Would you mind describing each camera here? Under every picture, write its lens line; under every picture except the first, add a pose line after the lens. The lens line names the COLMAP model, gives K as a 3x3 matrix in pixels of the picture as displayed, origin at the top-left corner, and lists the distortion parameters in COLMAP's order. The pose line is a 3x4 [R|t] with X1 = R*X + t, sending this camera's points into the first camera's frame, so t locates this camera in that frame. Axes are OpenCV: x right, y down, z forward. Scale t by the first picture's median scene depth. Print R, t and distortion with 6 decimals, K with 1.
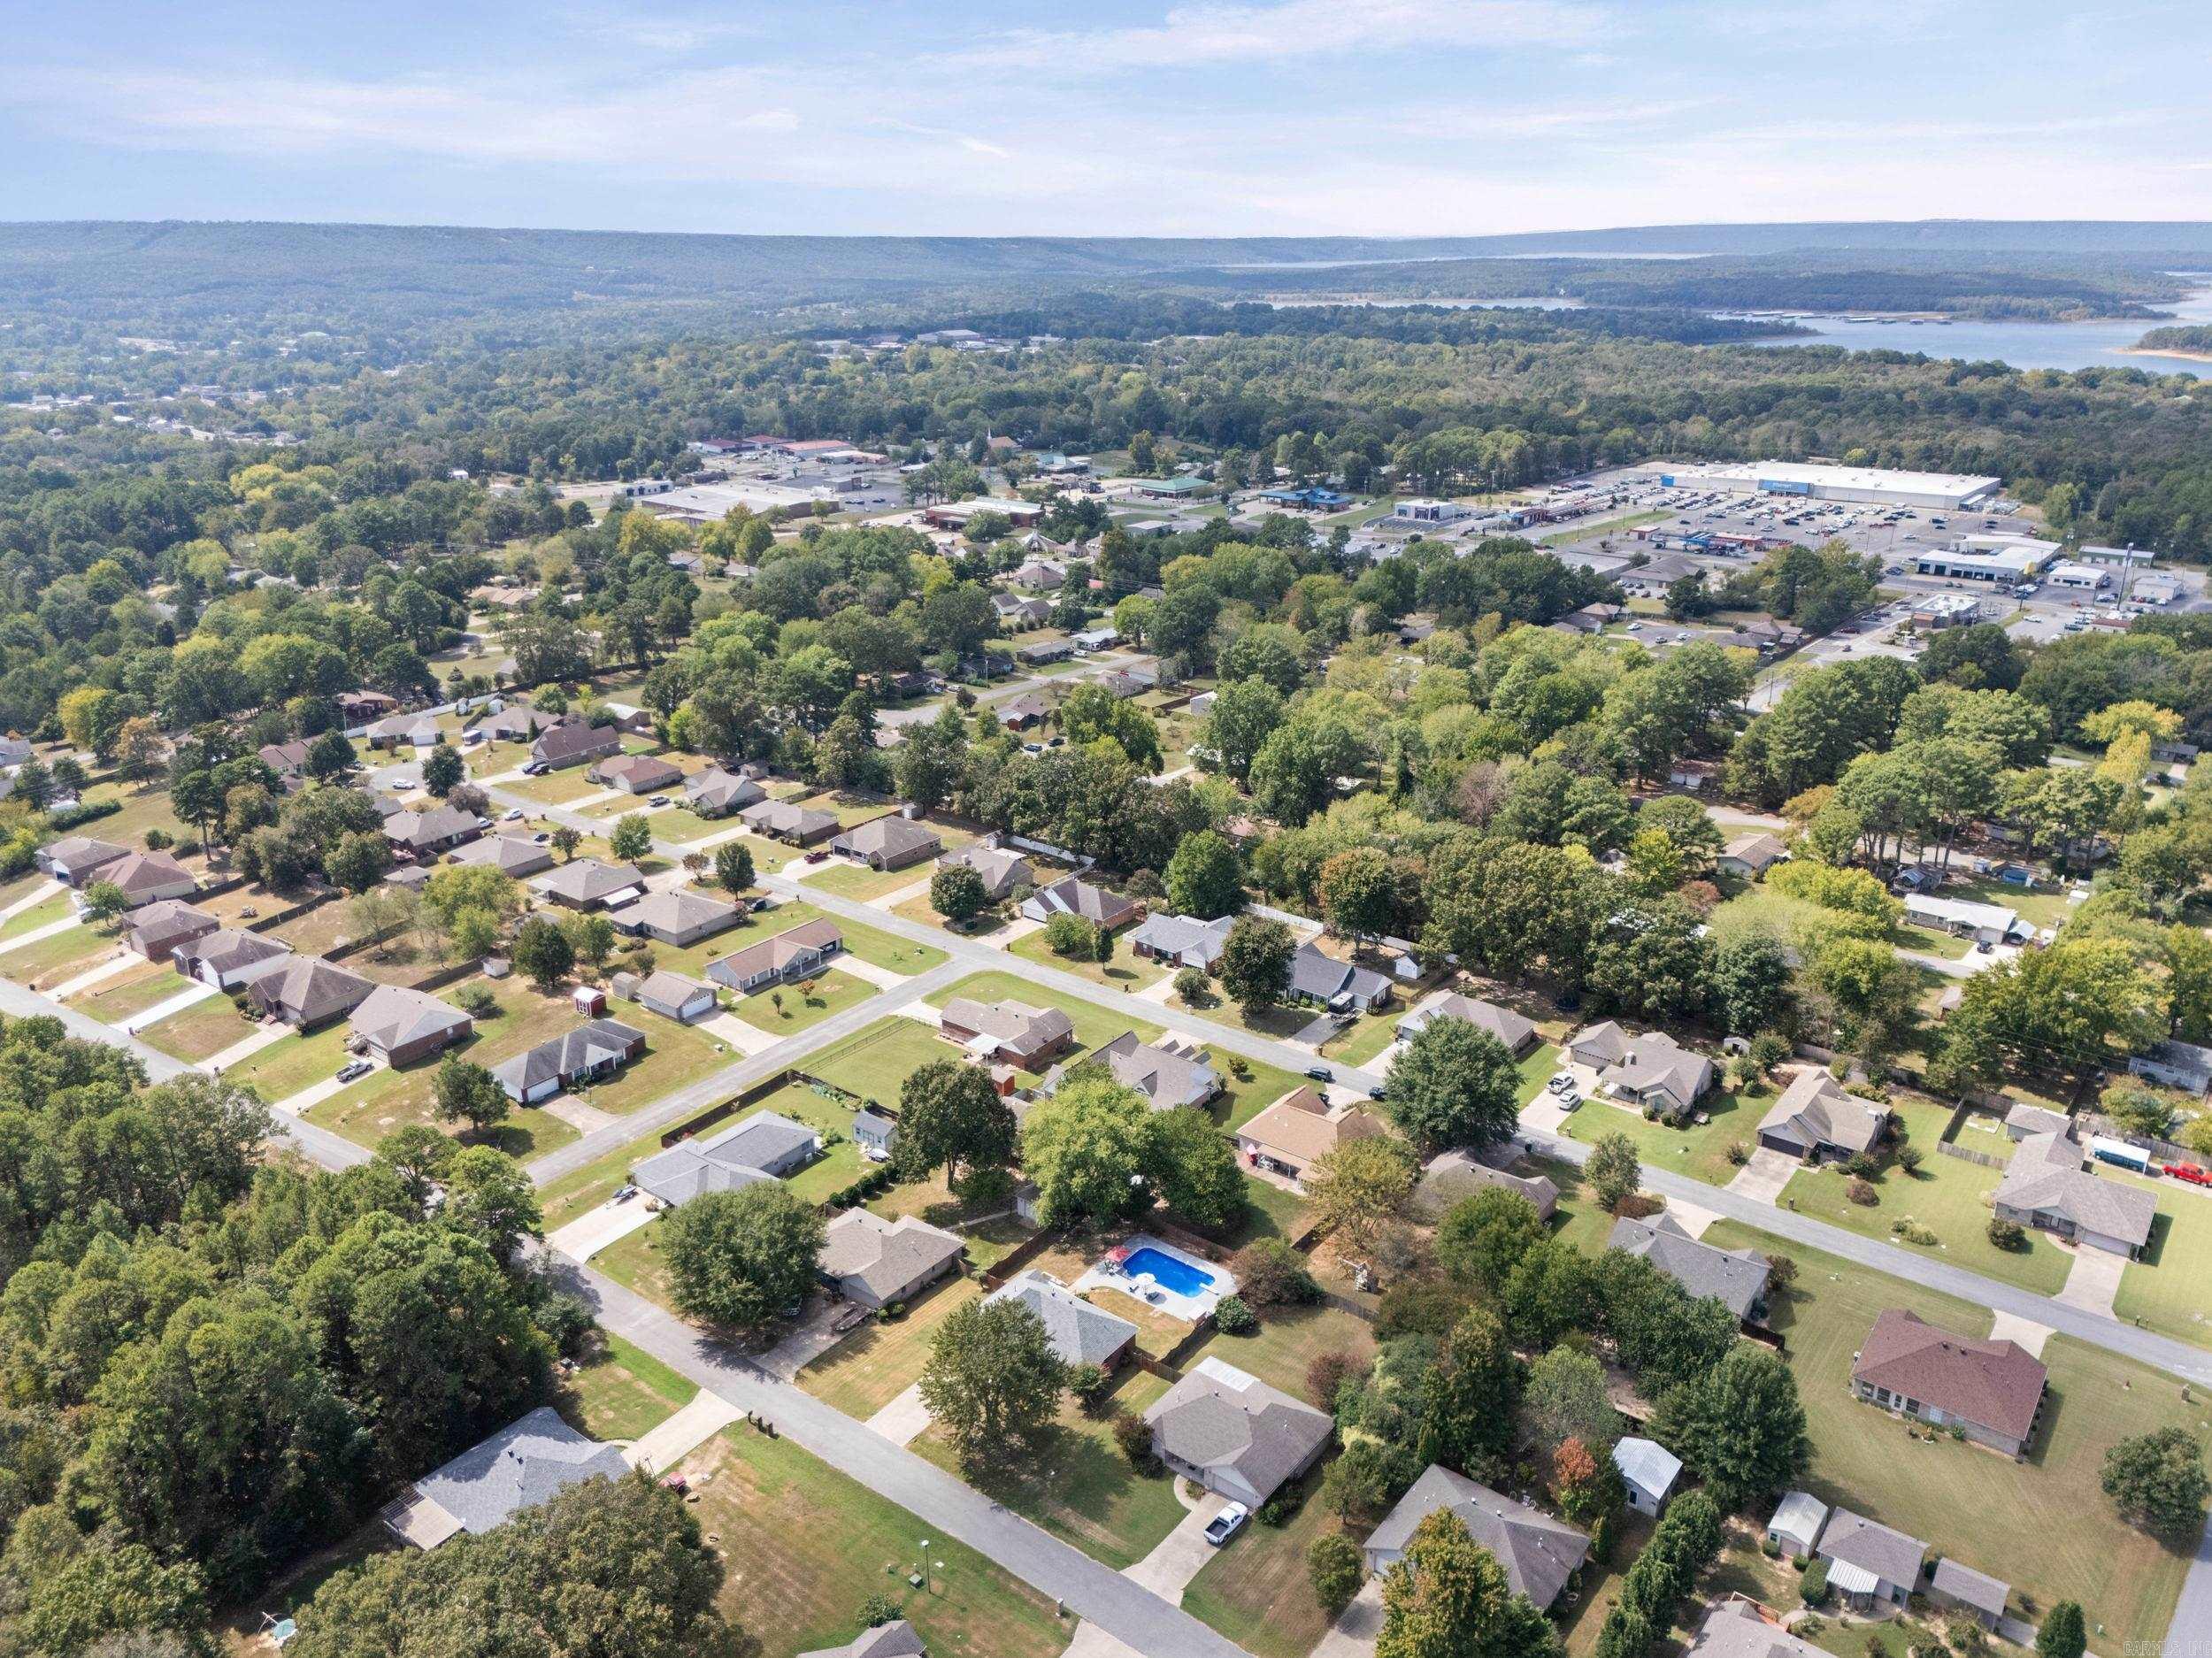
lens RADIAL K [[1645.3, 0, 1106.0], [0, 1645.3, 829.0], [0, 0, 1]] dist [0.071613, -0.055094]
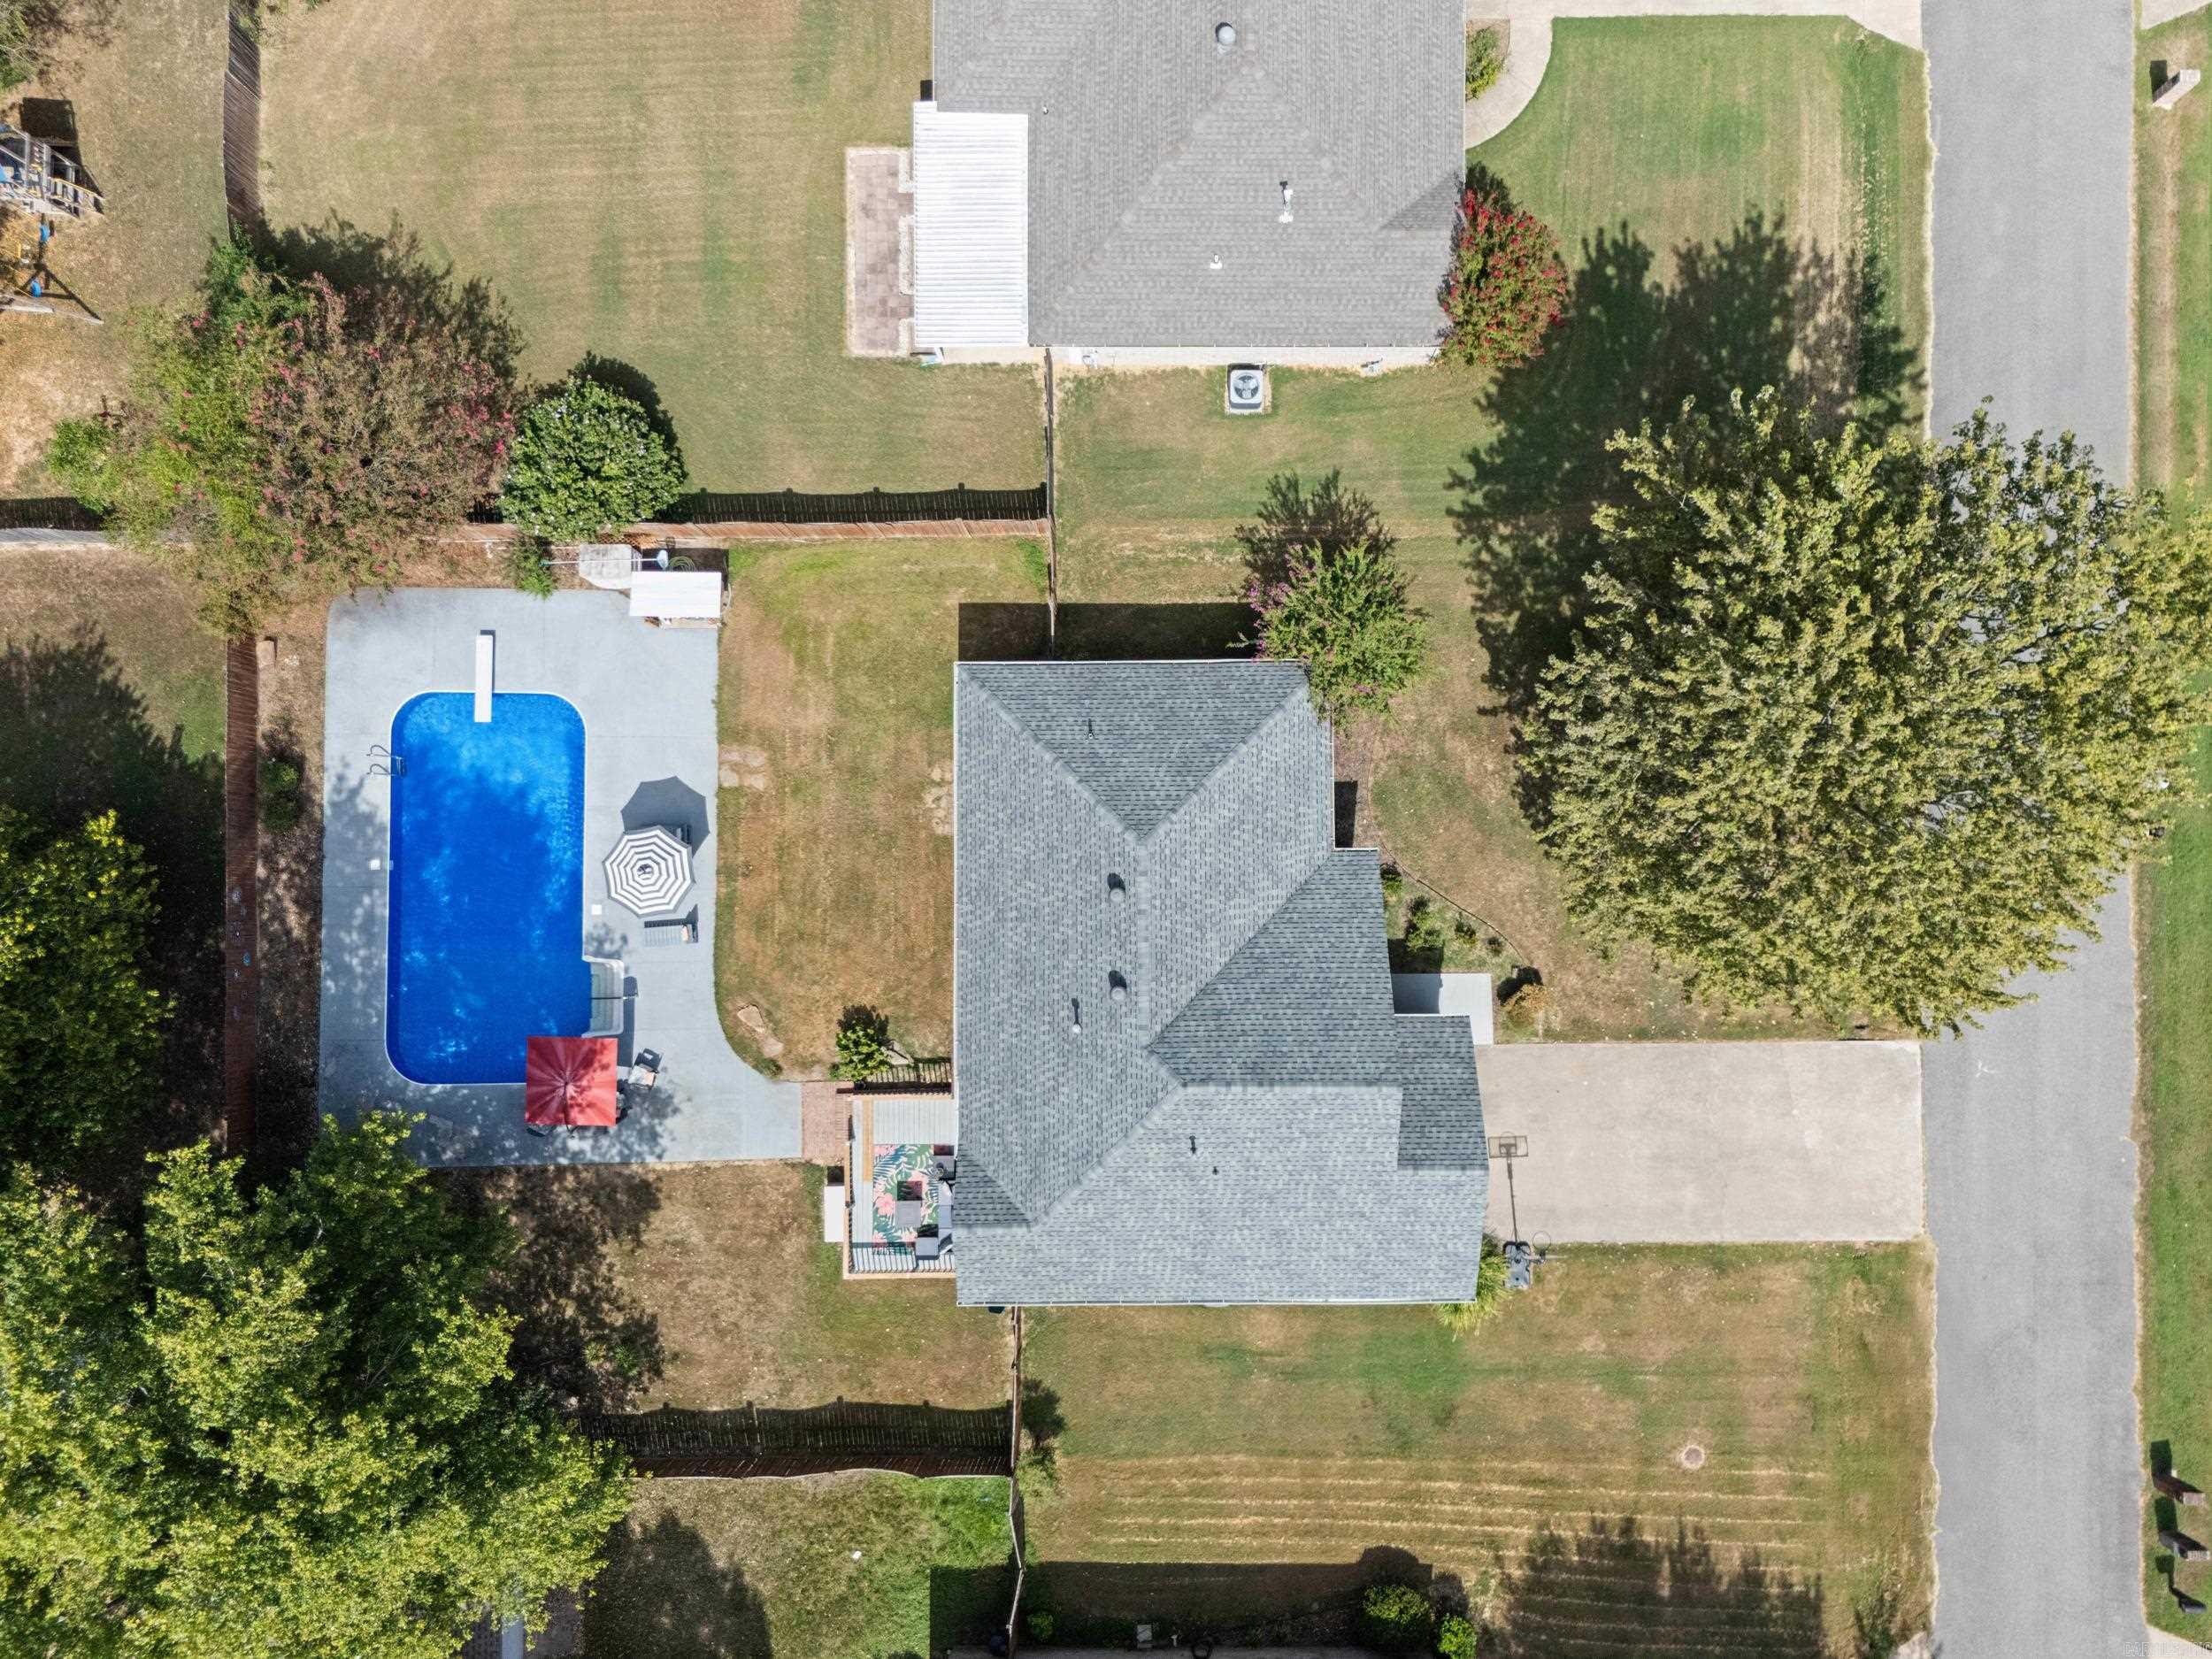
lens RADIAL K [[1645.3, 0, 1106.0], [0, 1645.3, 829.5], [0, 0, 1]] dist [0.071613, -0.055094]
pose [[-0.610030, -0.792372, 0.003213, -0.010234], [0.260434, -0.196669, 0.945249, 0.070304], [-0.748357, 0.577467, 0.326335, 0.855262]]
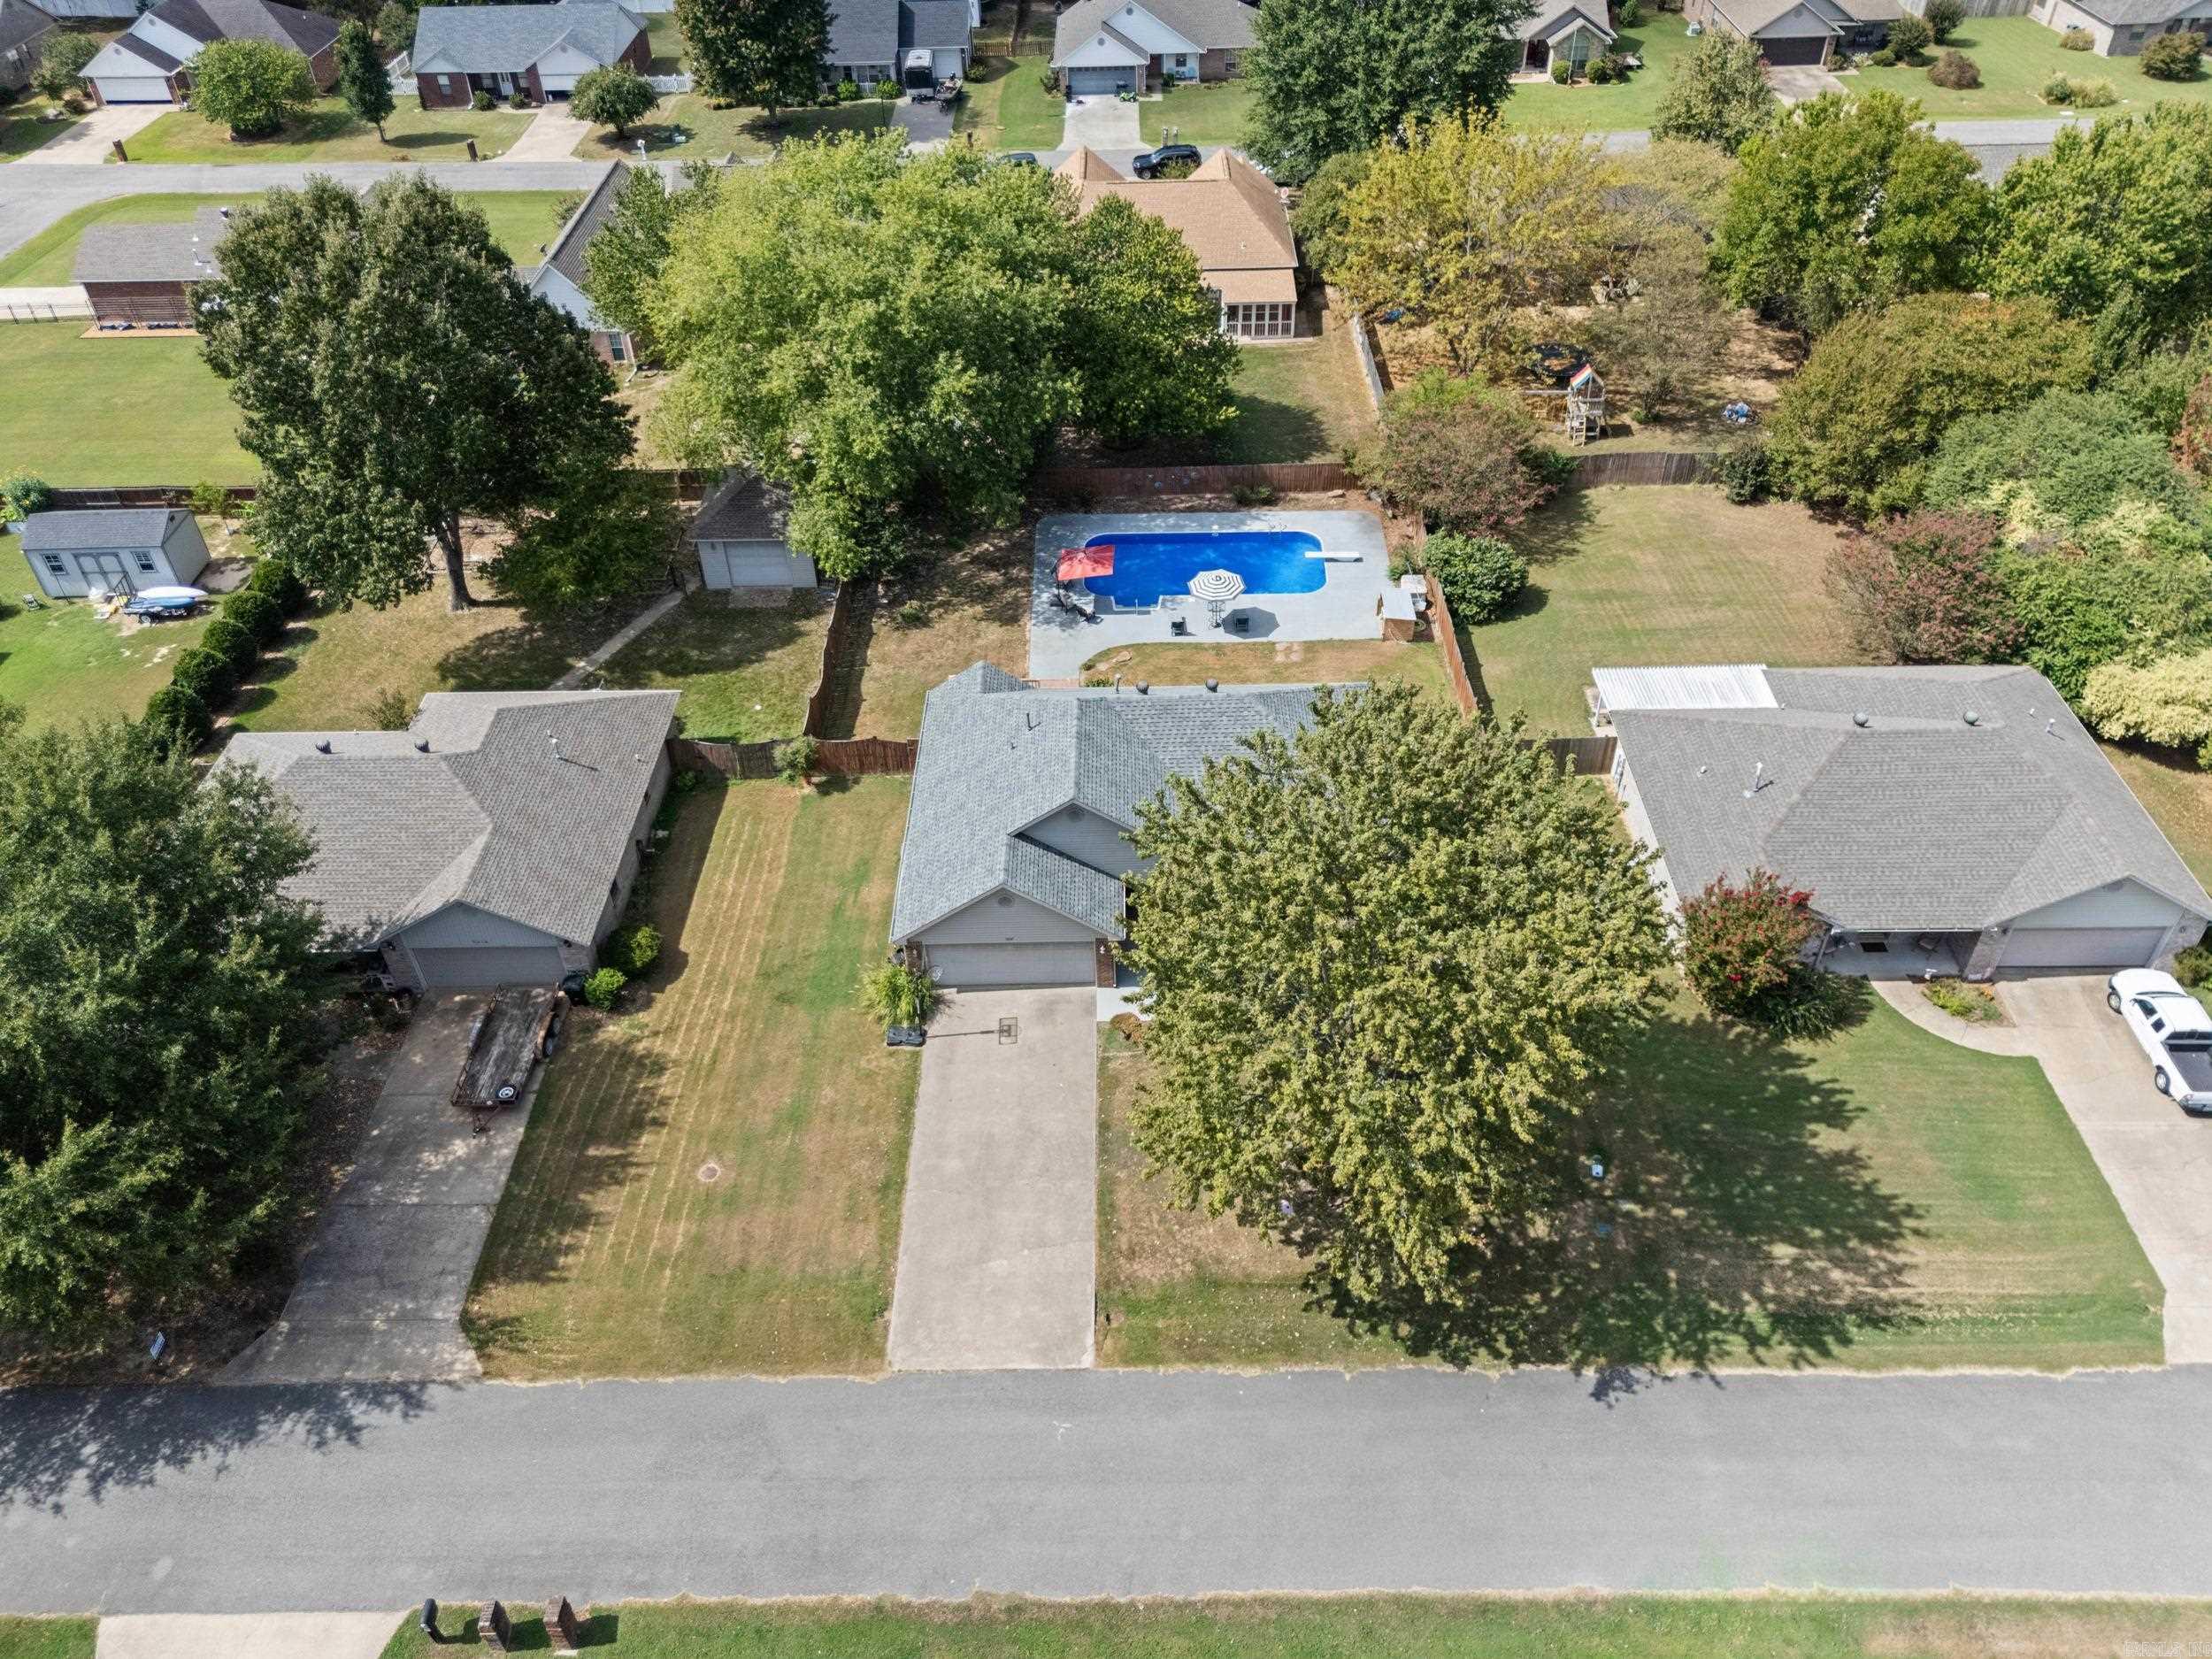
lens RADIAL K [[1645.3, 0, 1106.0], [0, 1645.3, 829.5], [0, 0, 1]] dist [0.071613, -0.055094]
pose [[0.798418, -0.404374, 0.446105, -0.175419], [0.230009, 0.889560, 0.394687, 0.167906], [-0.556438, -0.212517, 0.803251, 0.695879]]
